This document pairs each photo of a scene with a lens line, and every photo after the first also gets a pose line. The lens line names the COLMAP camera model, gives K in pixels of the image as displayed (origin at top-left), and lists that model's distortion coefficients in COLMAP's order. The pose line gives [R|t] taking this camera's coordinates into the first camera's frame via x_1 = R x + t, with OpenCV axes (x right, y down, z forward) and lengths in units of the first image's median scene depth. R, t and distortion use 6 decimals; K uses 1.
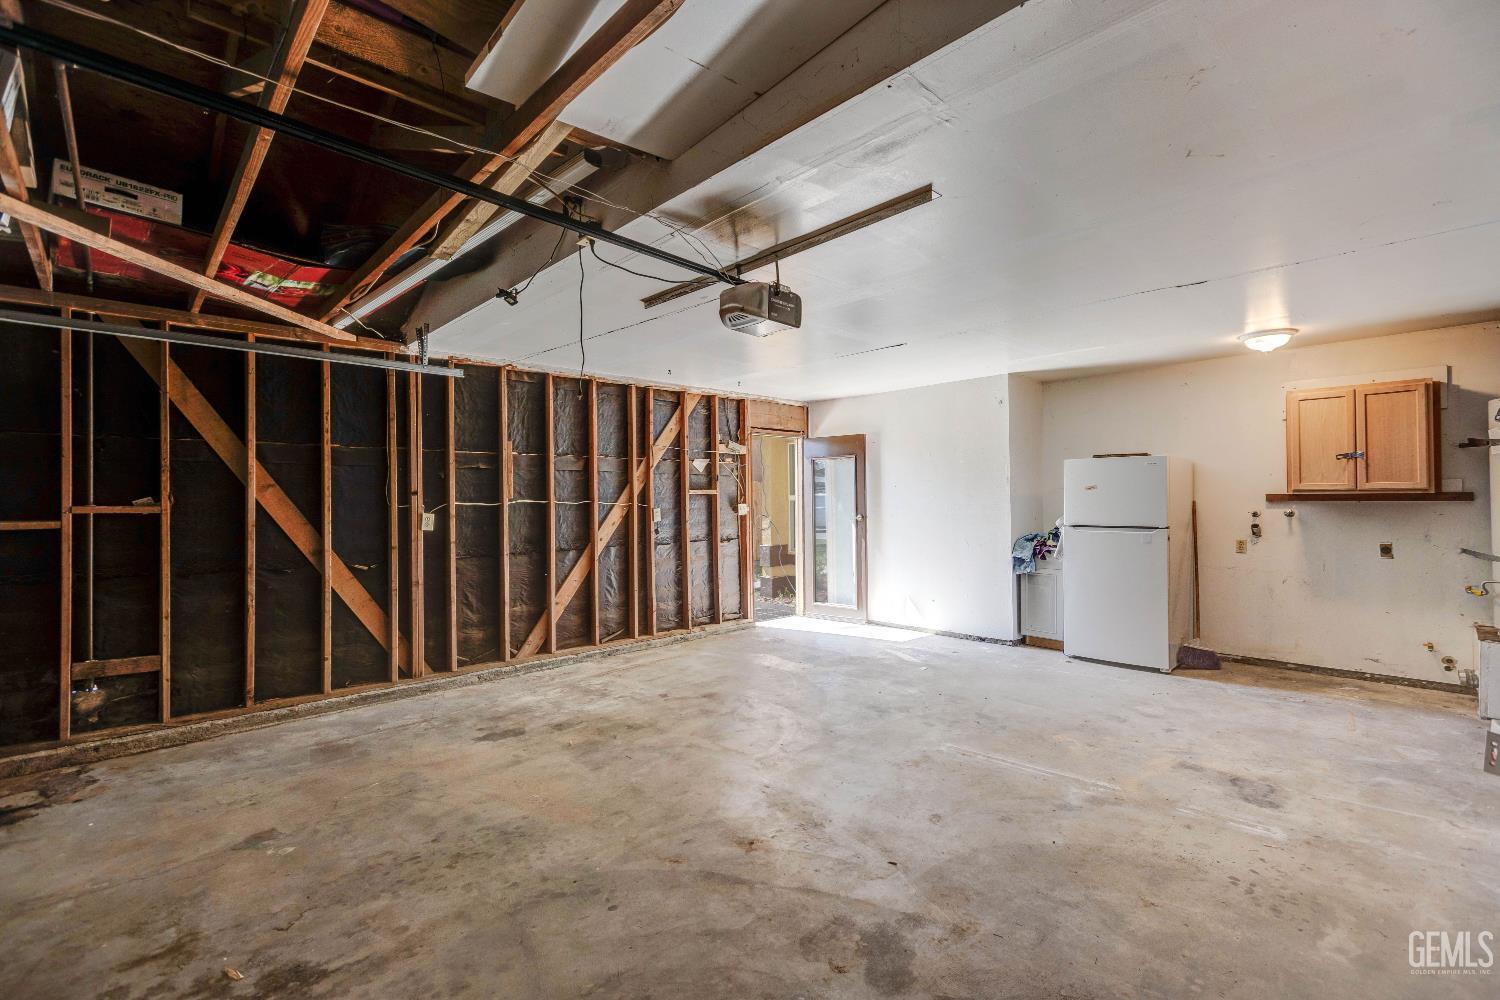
lens RADIAL K [[666.3, 0, 752.1], [0, 666.3, 494.0], [0, 0, 1]] dist [0.004664, -0.000674]
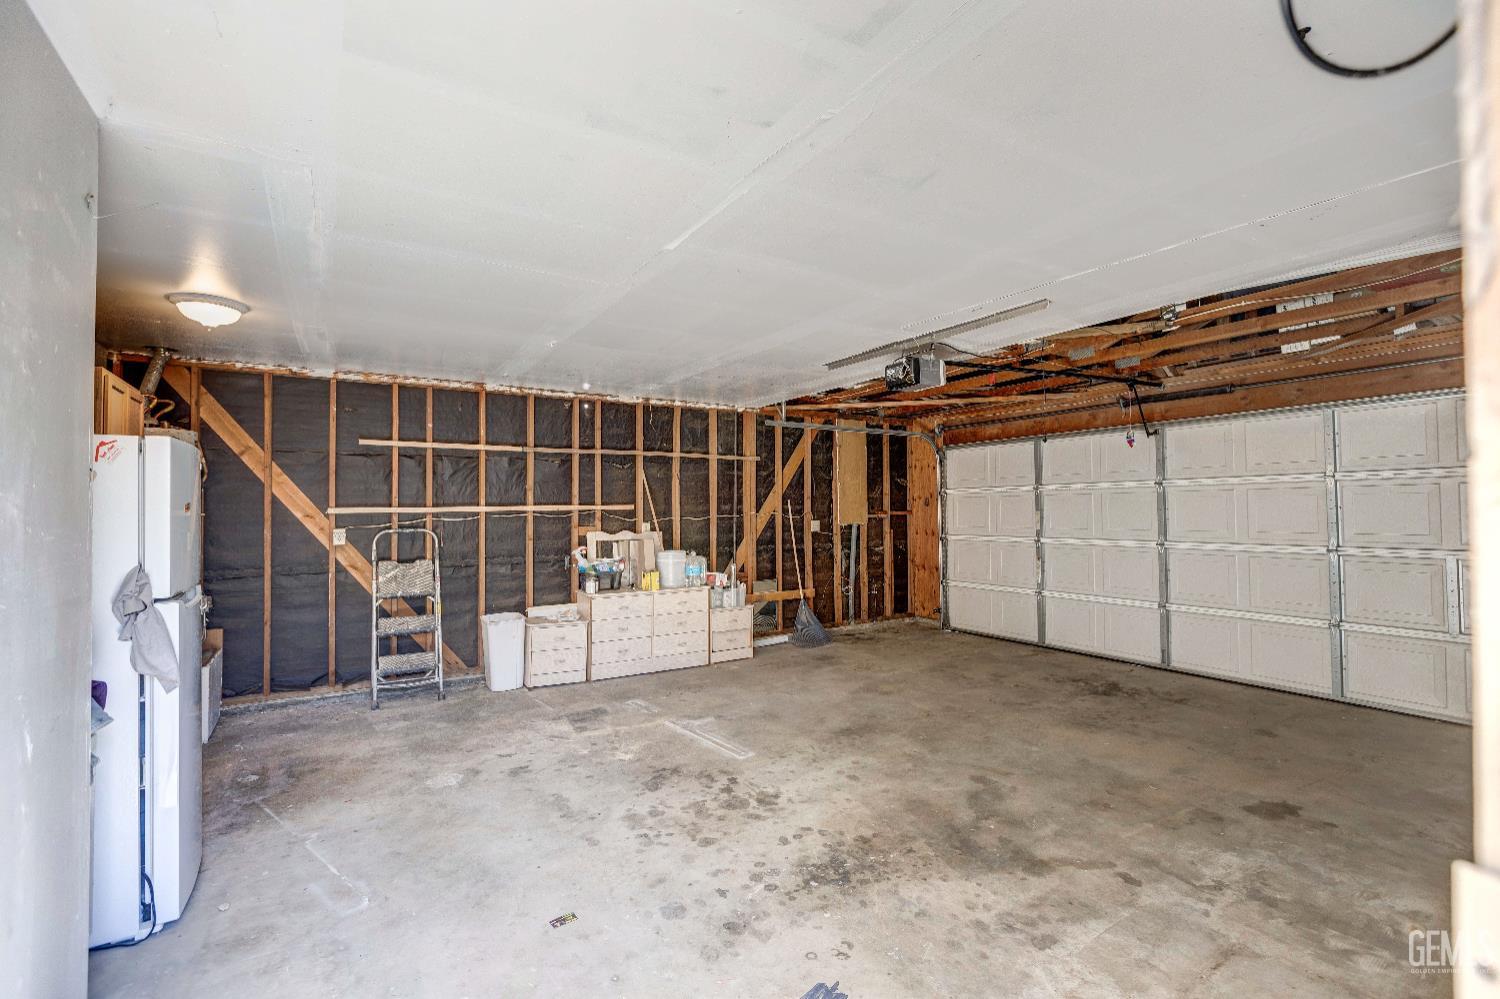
lens RADIAL K [[666.3, 0, 752.1], [0, 666.3, 493.5], [0, 0, 1]] dist [0.004664, -0.000674]
pose [[-0.979914, 0.023771, 0.197999, 0.065227], [0.017263, 0.999255, -0.034530, 0.004623], [-0.198672, -0.030419, -0.979594, 2.014158]]
